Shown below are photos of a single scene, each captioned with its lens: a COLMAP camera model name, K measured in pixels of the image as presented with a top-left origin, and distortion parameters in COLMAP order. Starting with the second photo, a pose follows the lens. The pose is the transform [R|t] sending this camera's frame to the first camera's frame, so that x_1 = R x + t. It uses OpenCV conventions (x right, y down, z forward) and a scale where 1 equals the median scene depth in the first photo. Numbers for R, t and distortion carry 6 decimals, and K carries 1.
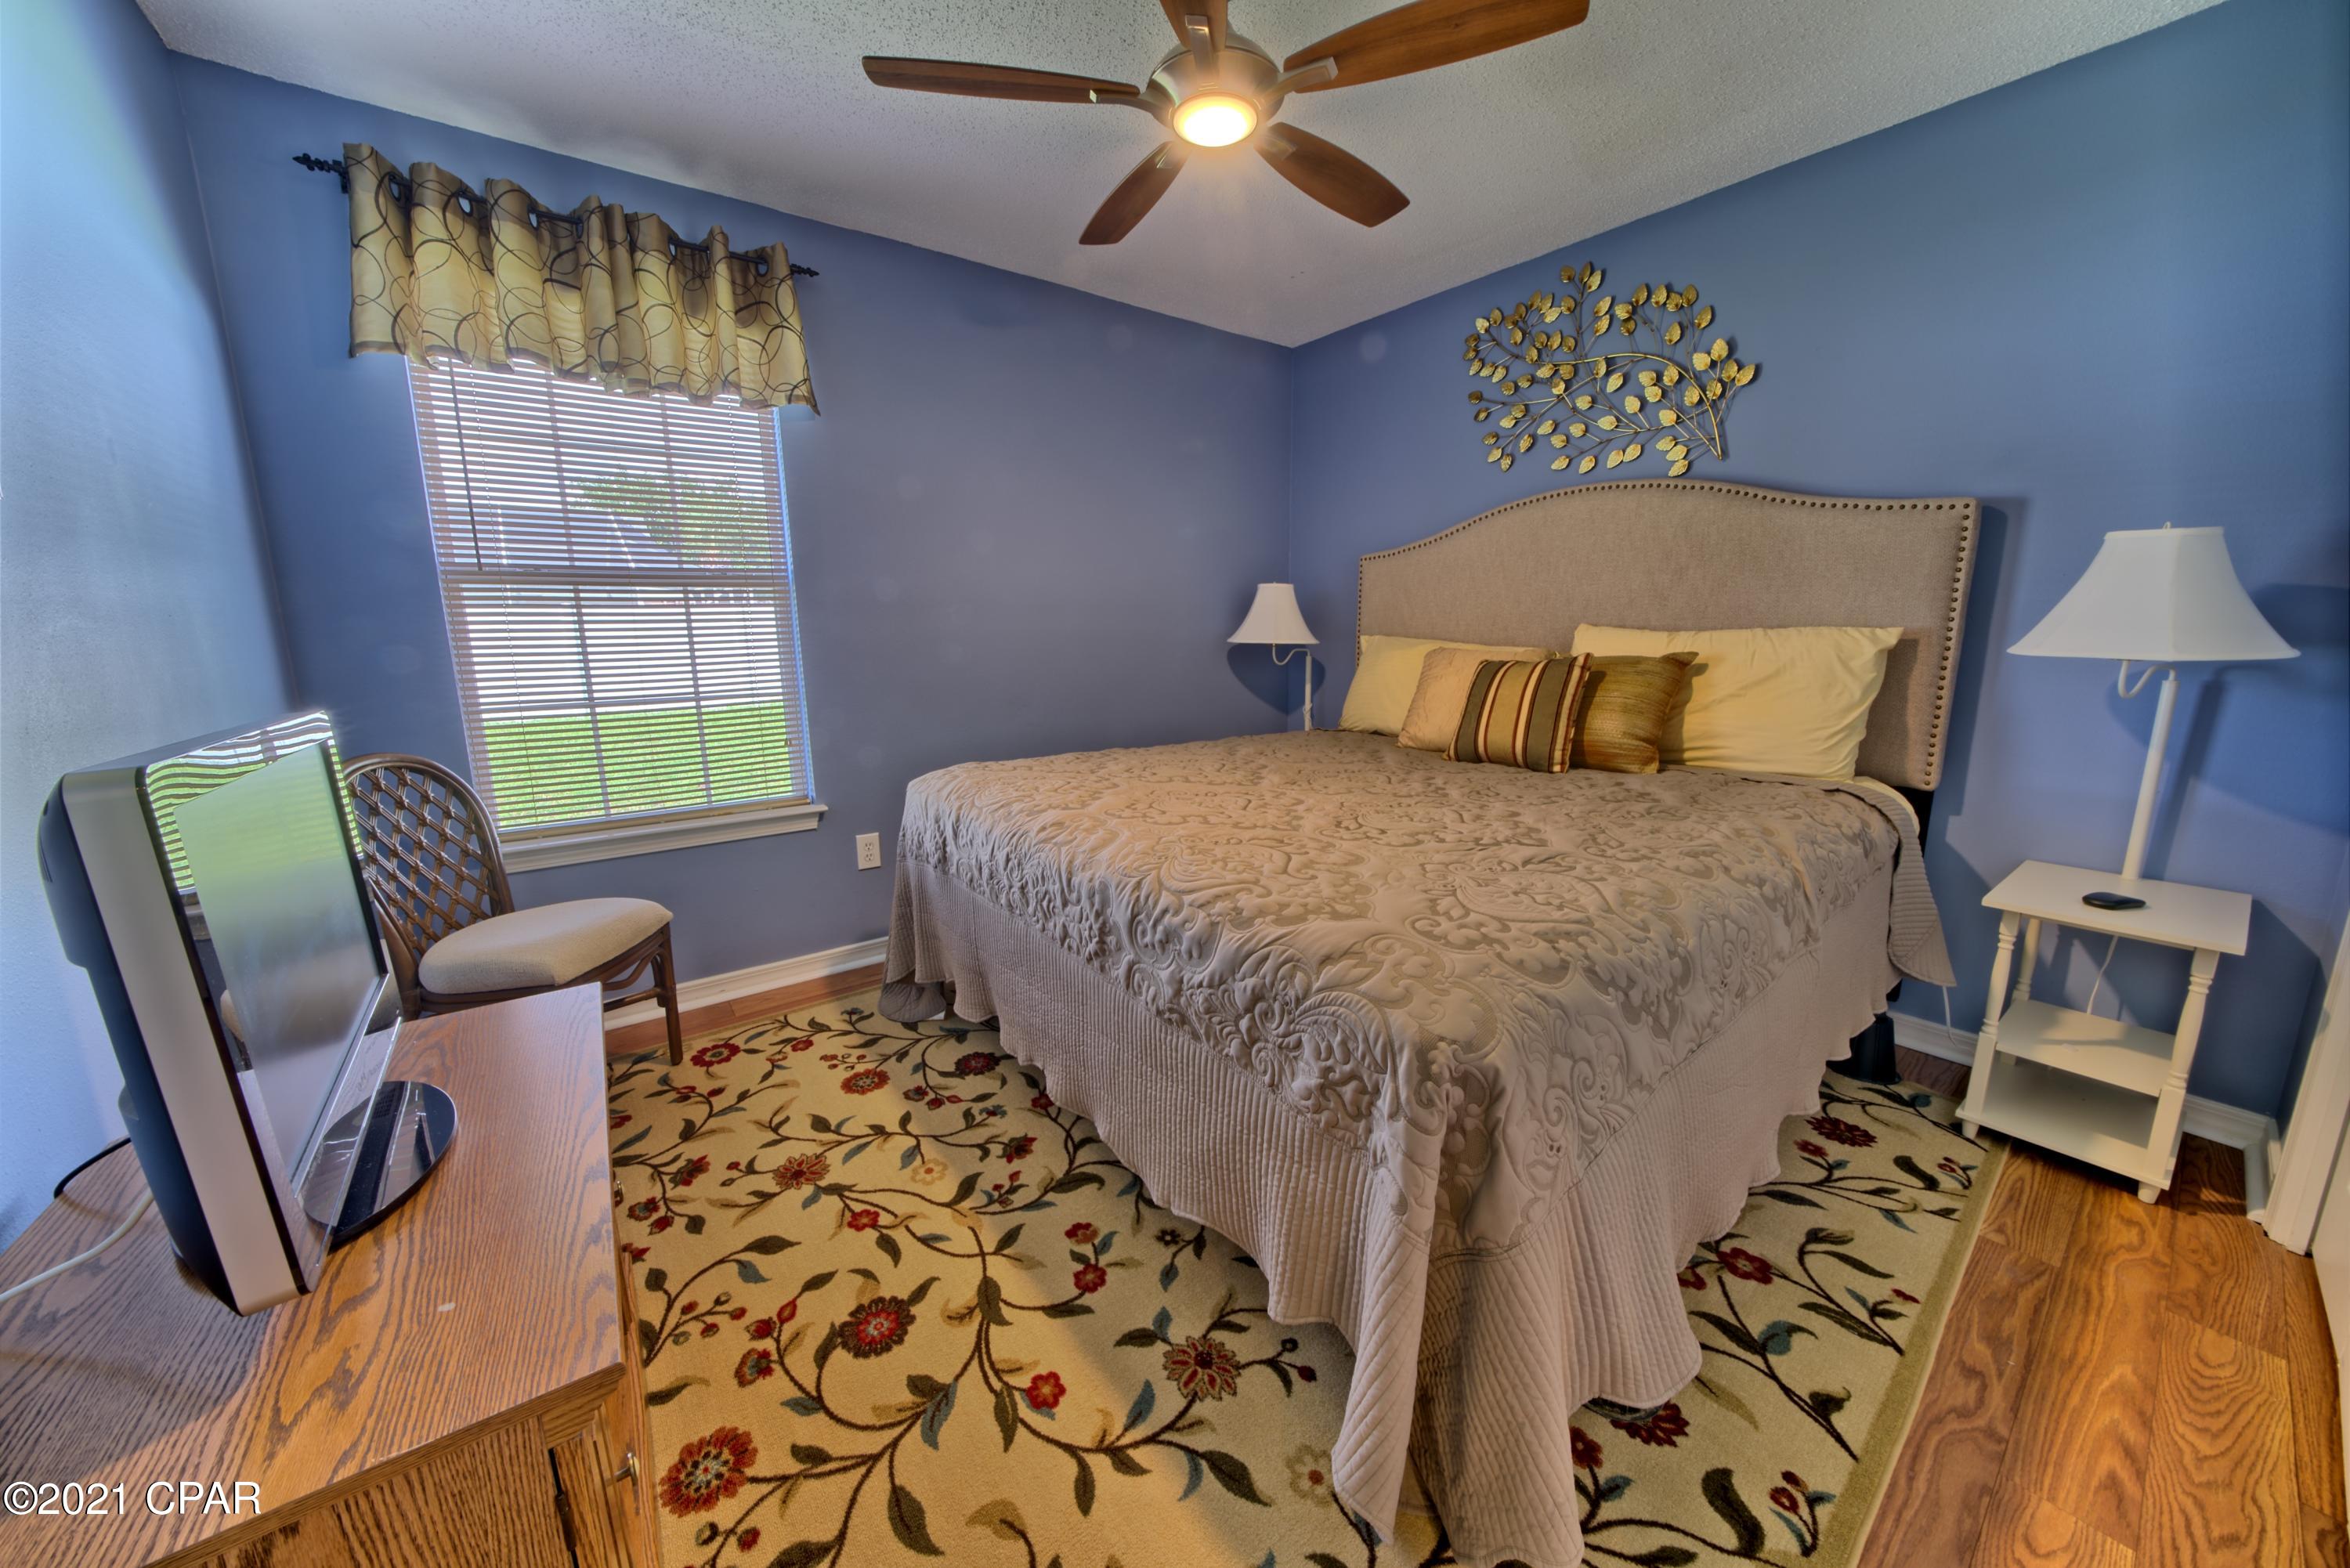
lens RADIAL K [[810.0, 0, 1167.6], [0, 810.0, 772.6], [0, 0, 1]] dist [-0.021286, 0.001732]
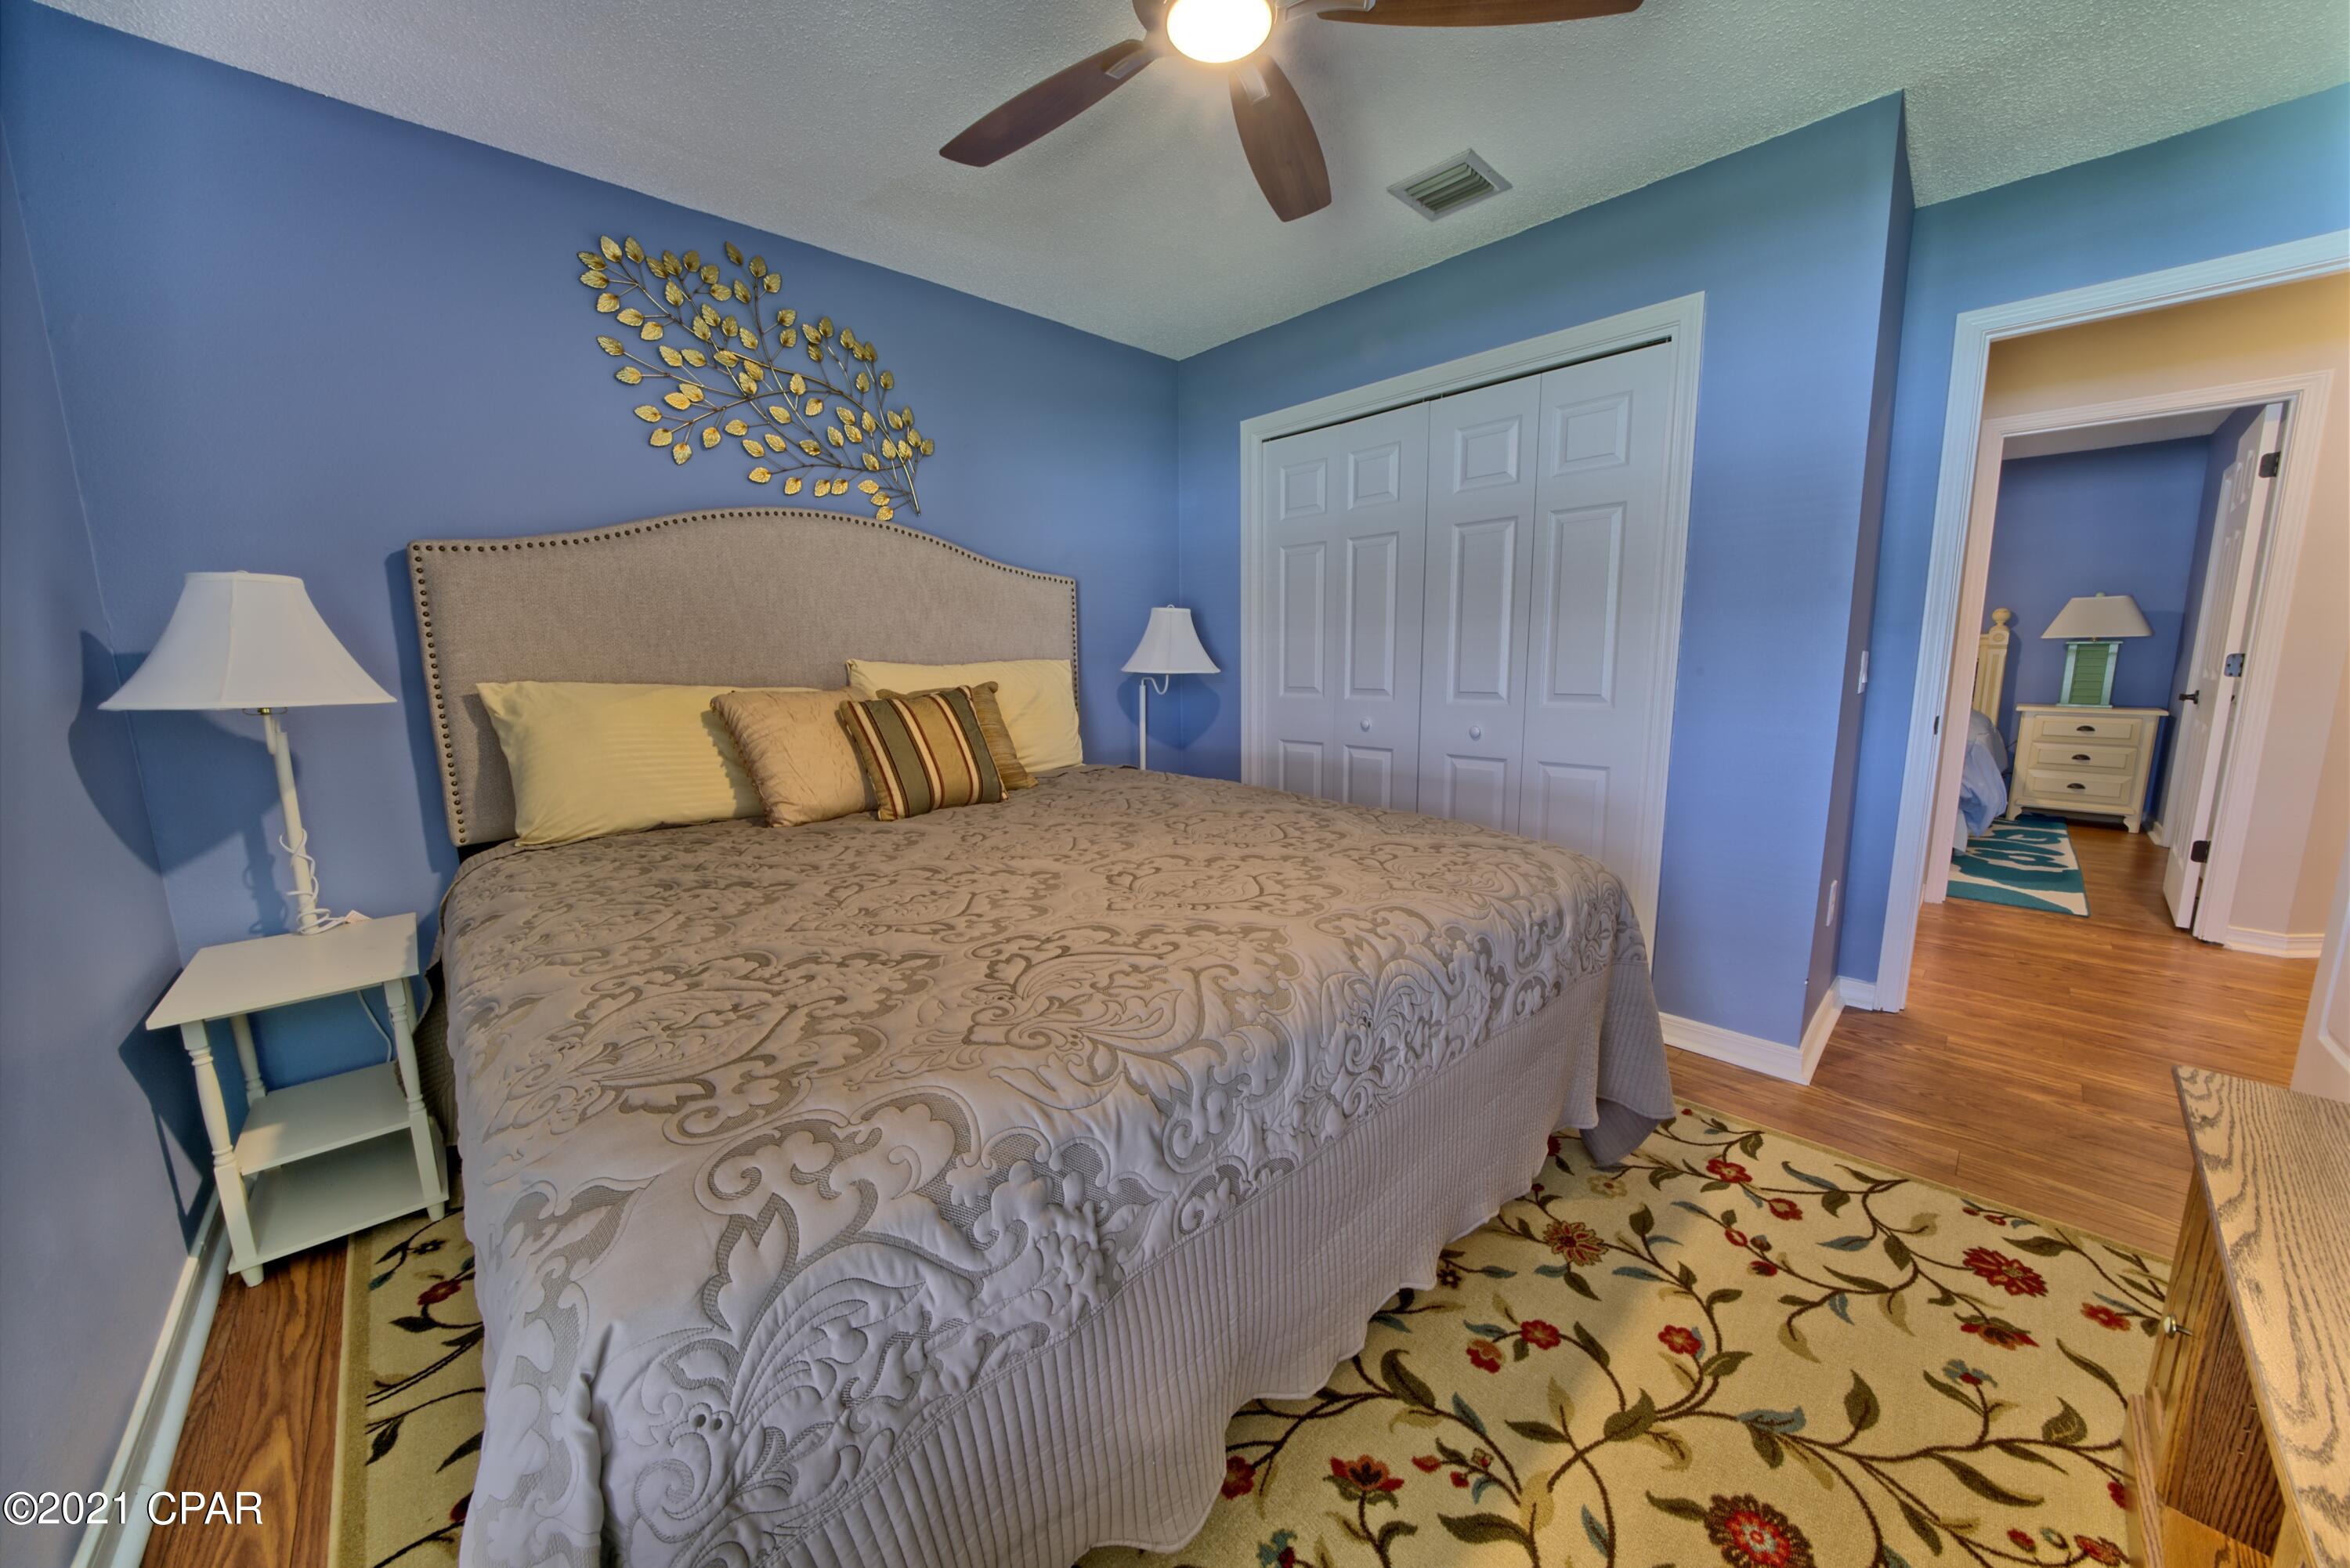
lens RADIAL K [[810.0, 0, 1178.3], [0, 810.0, 781.0], [0, 0, 1]] dist [-0.021286, 0.001732]
pose [[-0.112594, -0.140948, 0.983593, -0.874235], [0.189687, 0.968634, 0.160519, -0.230891], [-0.975367, 0.204648, -0.082327, 1.348450]]
